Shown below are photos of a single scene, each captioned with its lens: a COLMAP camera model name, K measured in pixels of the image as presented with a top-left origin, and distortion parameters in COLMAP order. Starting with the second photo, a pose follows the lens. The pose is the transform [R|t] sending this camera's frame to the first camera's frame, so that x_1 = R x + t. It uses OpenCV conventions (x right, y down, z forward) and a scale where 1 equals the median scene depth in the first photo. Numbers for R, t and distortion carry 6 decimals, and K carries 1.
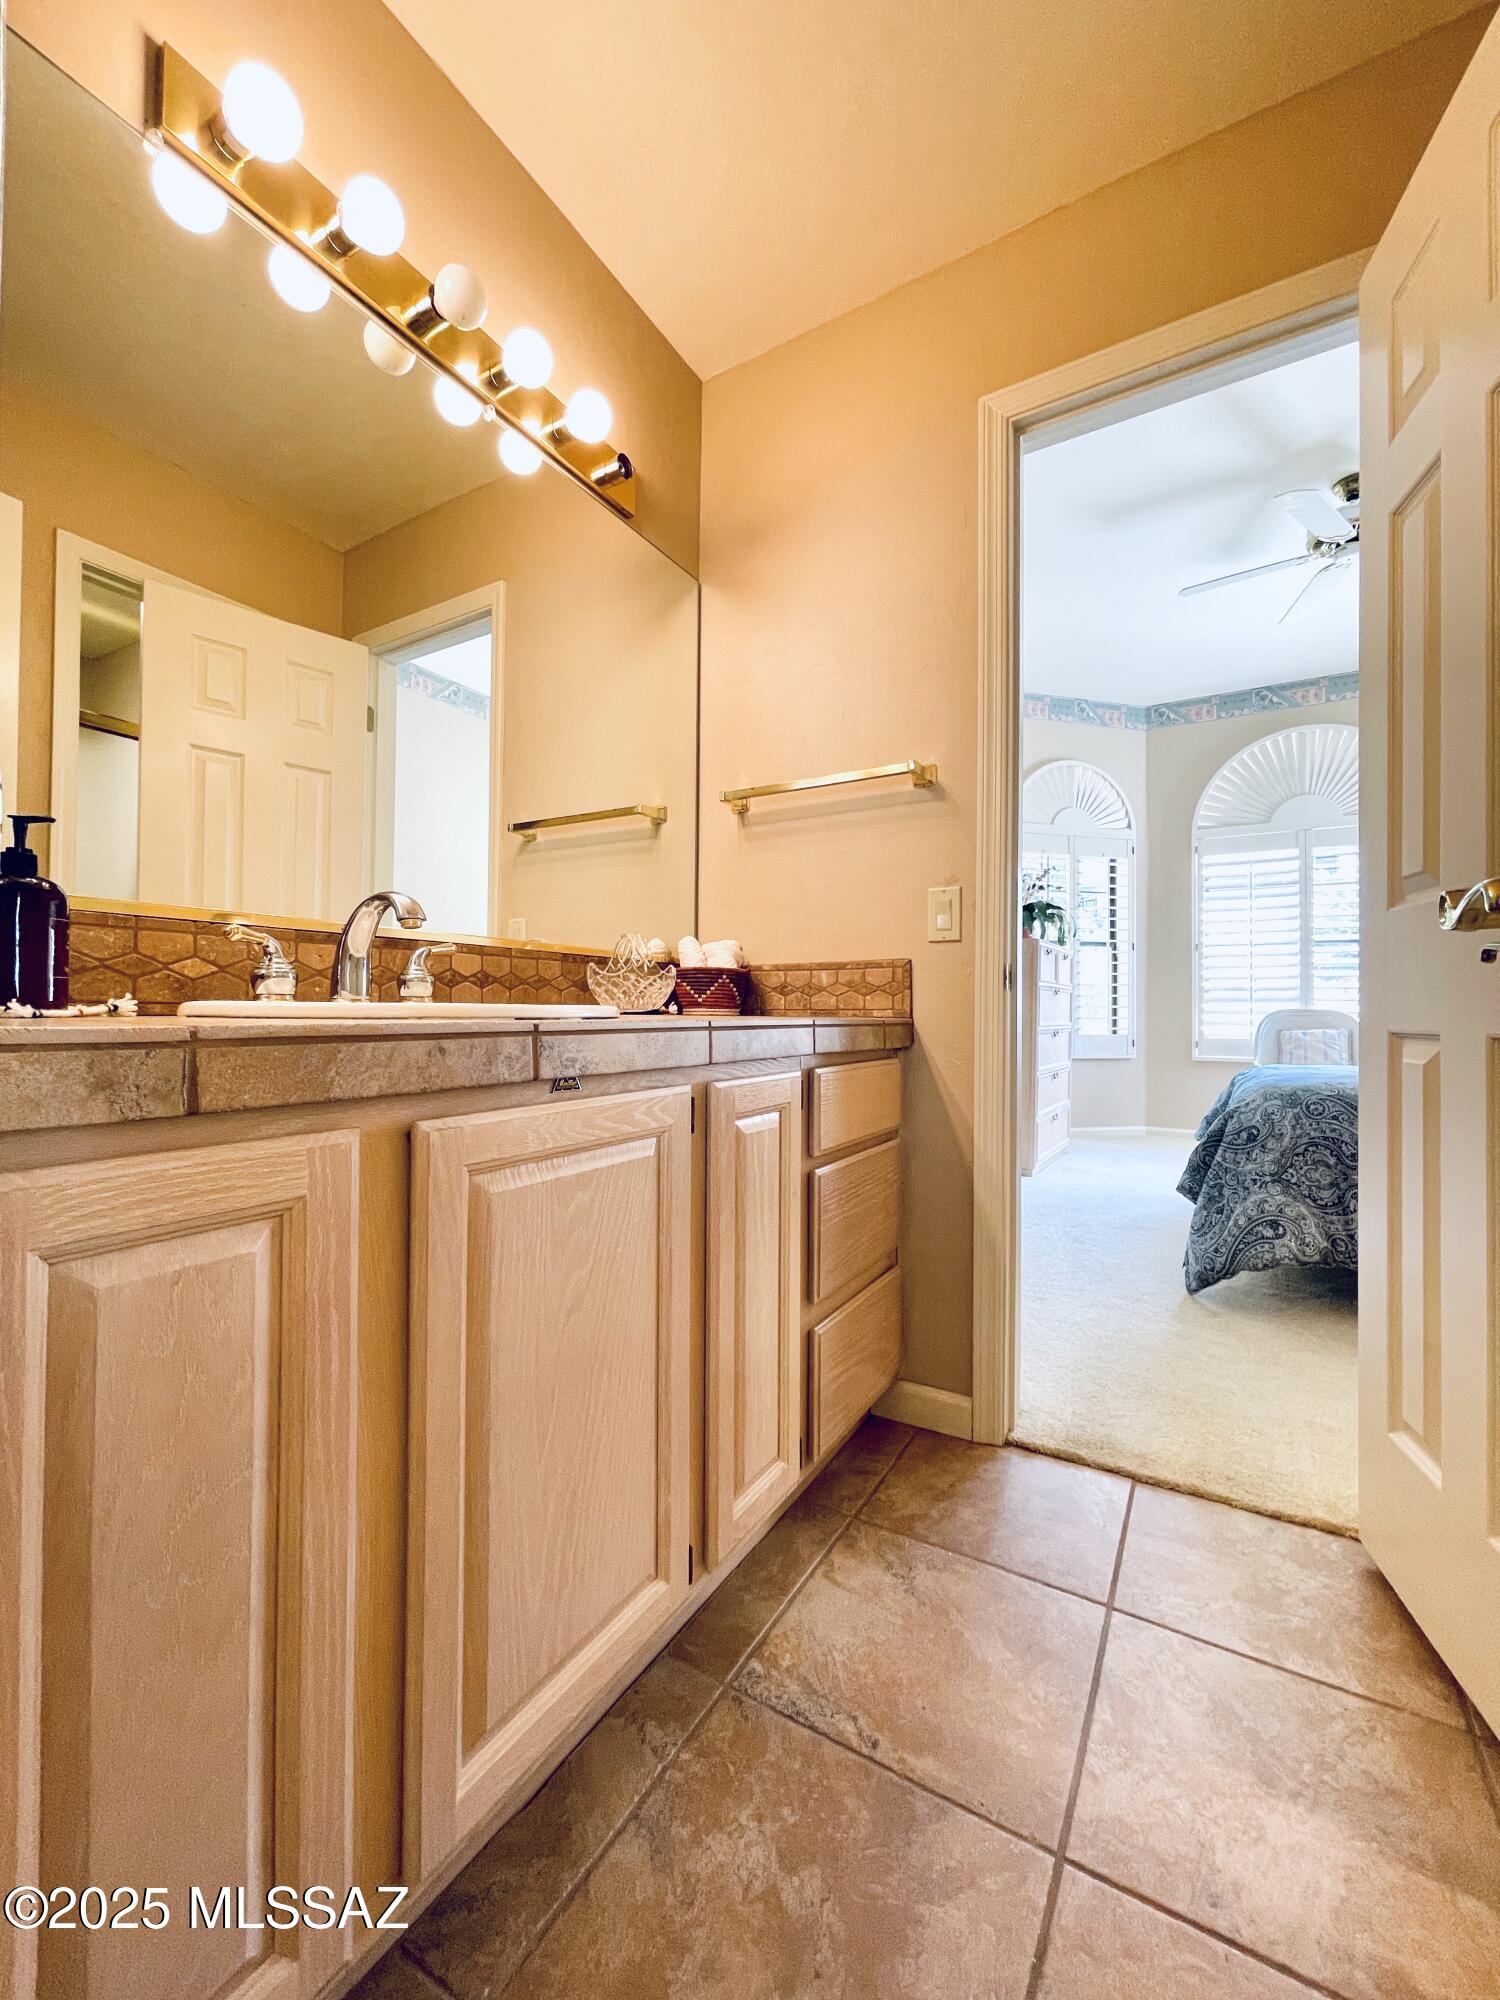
lens RADIAL K [[819.5, 0, 750.0], [0, 819.5, 1000.0], [0, 0, 1]] dist [0.036629, -0.000053]
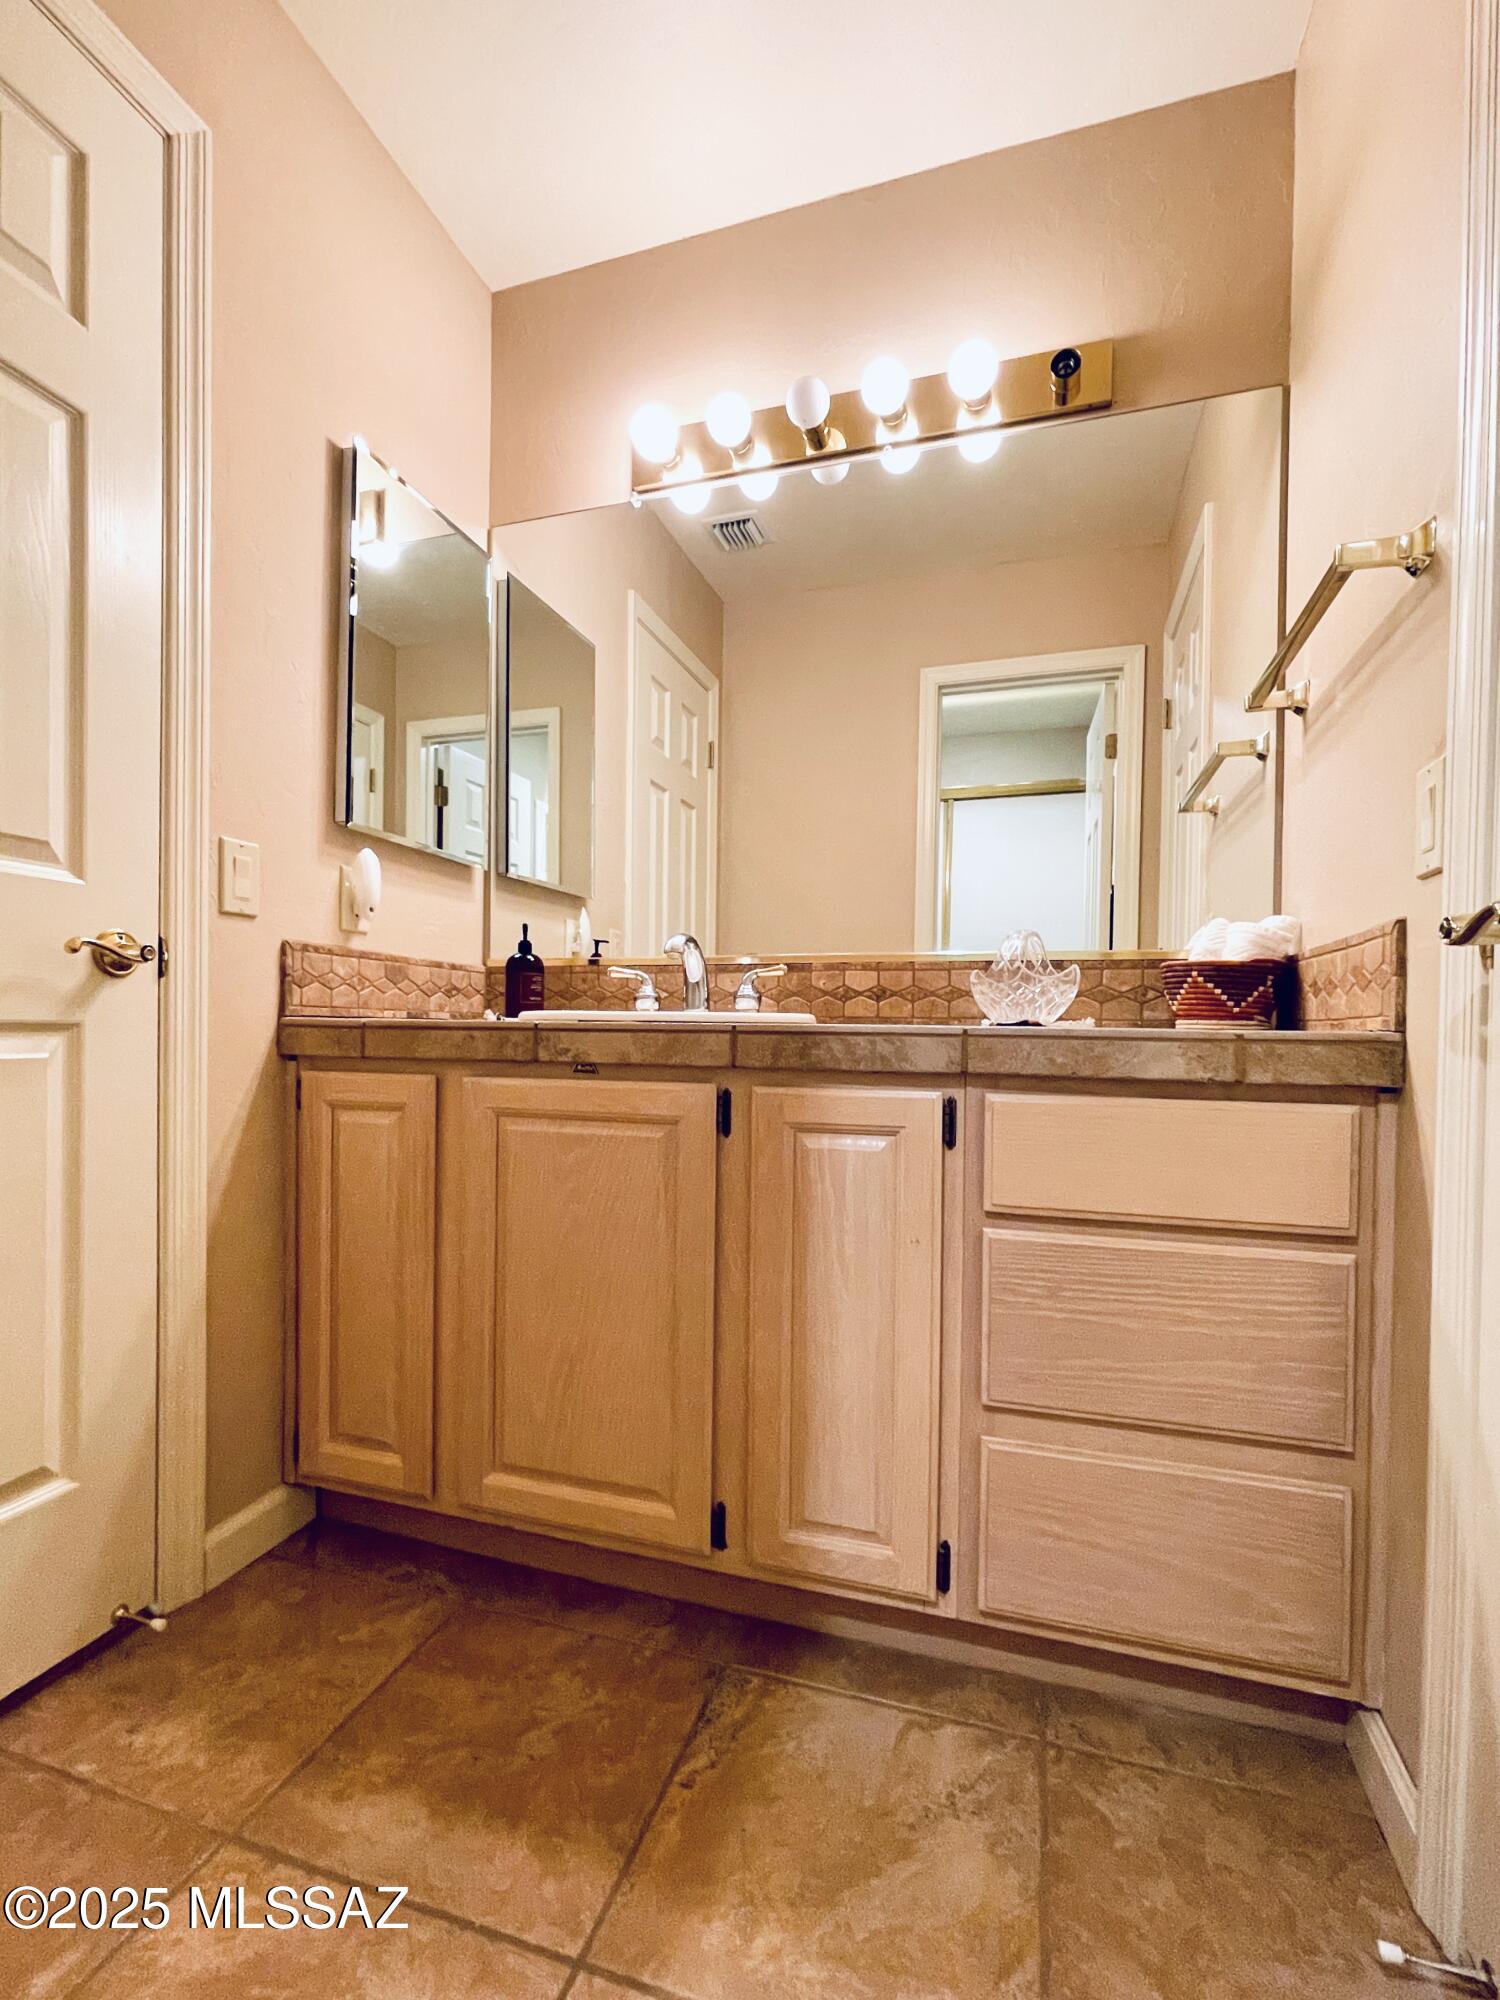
lens RADIAL K [[905.2, 0, 754.7], [0, 905.2, 1038.3], [0, 0, 1]] dist [0.018849, 0.000095]
pose [[0.234492, 0.005596, -0.972102, 1.105612], [-0.000298, 0.999984, 0.005685, 0.037987], [0.972118, -0.001043, 0.234490, 0.796690]]
